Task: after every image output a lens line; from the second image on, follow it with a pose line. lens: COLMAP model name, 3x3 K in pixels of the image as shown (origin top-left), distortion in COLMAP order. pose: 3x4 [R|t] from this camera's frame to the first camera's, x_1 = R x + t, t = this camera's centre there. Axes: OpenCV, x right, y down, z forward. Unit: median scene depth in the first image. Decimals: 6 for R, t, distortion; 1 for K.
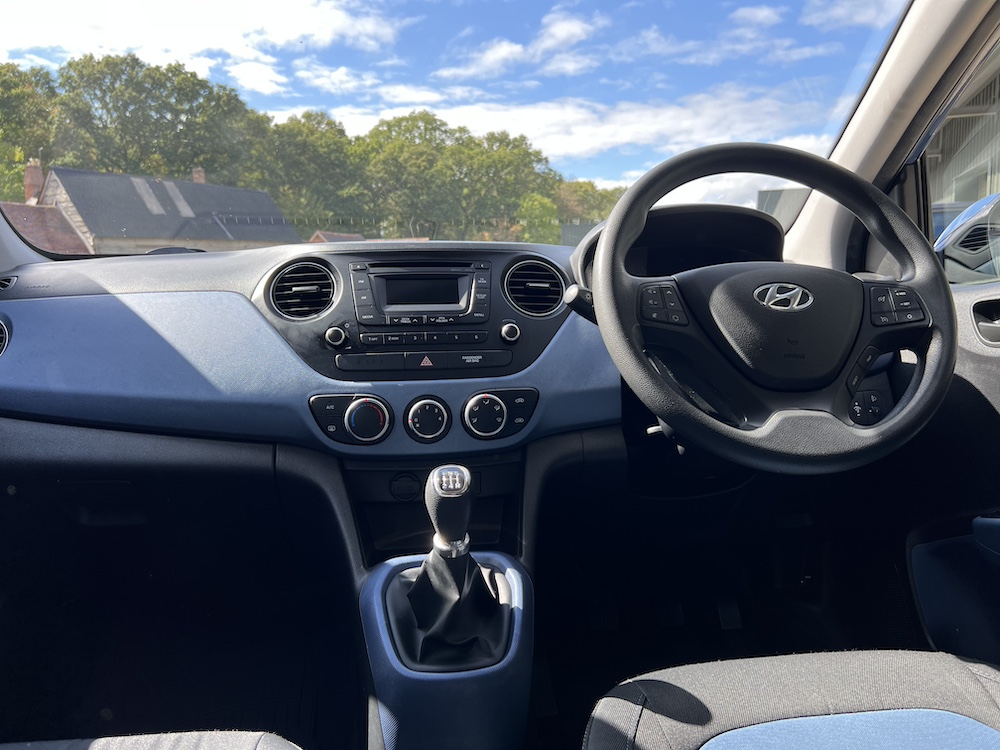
lens RADIAL K [[758.9, 0, 505.3], [0, 758.9, 381.7], [0, 0, 1]] dist [0.037389, -0.044584]
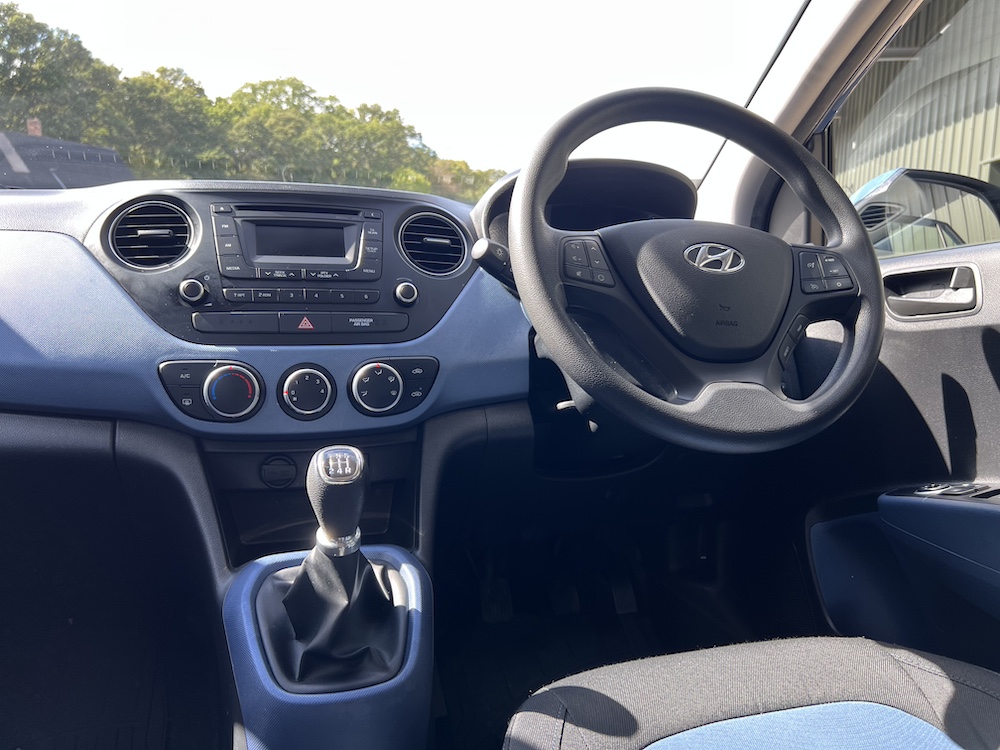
lens RADIAL K [[758.9, 0, 505.9], [0, 758.9, 382.1], [0, 0, 1]] dist [0.037389, -0.044584]
pose [[0.985665, 0.008568, 0.168497, -0.026387], [-0.013237, 0.999558, 0.026609, 0.012842], [-0.168194, -0.028457, 0.985343, 0.122070]]
